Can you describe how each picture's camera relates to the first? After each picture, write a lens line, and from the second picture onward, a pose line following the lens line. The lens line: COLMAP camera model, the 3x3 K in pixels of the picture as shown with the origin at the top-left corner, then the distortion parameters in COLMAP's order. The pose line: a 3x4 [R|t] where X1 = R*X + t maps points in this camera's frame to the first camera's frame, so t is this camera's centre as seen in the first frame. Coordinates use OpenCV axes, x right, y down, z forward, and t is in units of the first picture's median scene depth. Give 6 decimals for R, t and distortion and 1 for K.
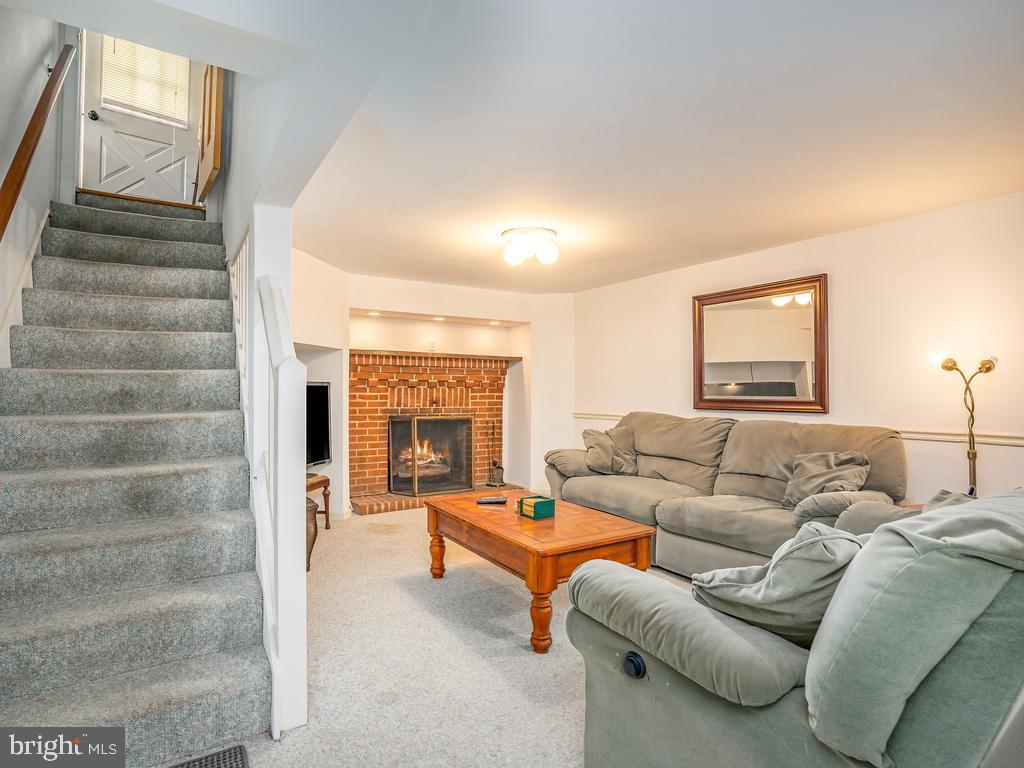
lens RADIAL K [[538.2, 0, 509.6], [0, 538.2, 379.1], [0, 0, 1]] dist [-0.072650, 0.028169]
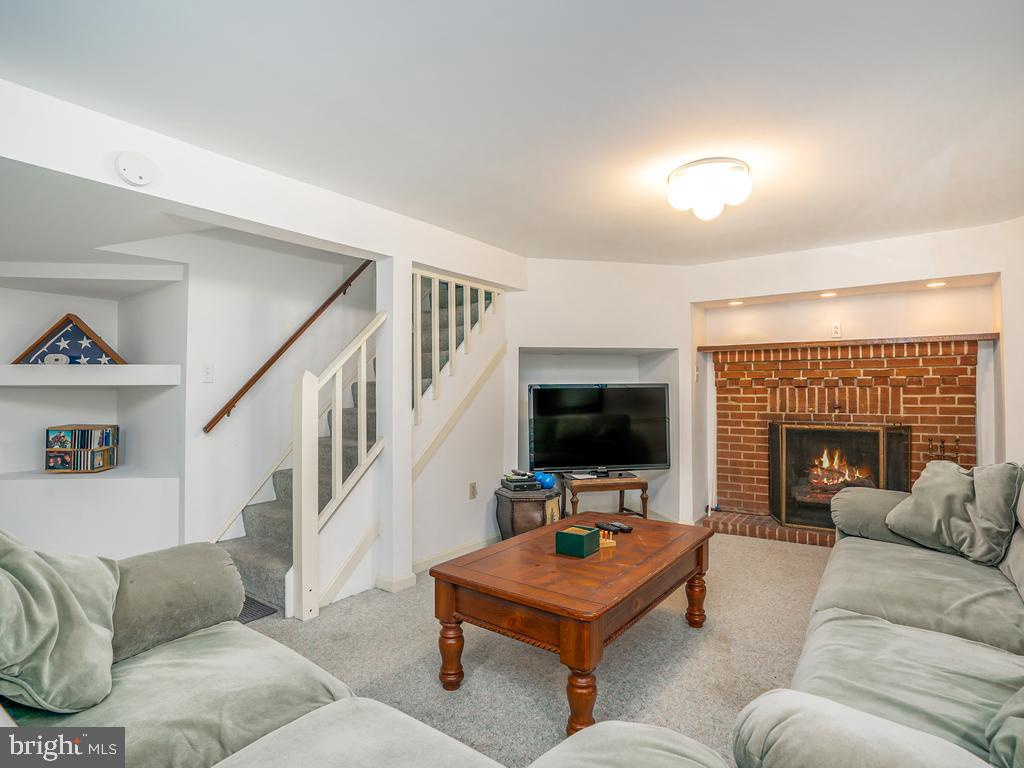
lens RADIAL K [[538.2, 0, 509.6], [0, 538.2, 379.1], [0, 0, 1]] dist [-0.072650, 0.028169]
pose [[0.350298, -0.022822, -0.936360, 0.397971], [0.030259, 0.999457, -0.013039, 0.000604], [0.936149, -0.023766, 0.350798, 0.337682]]
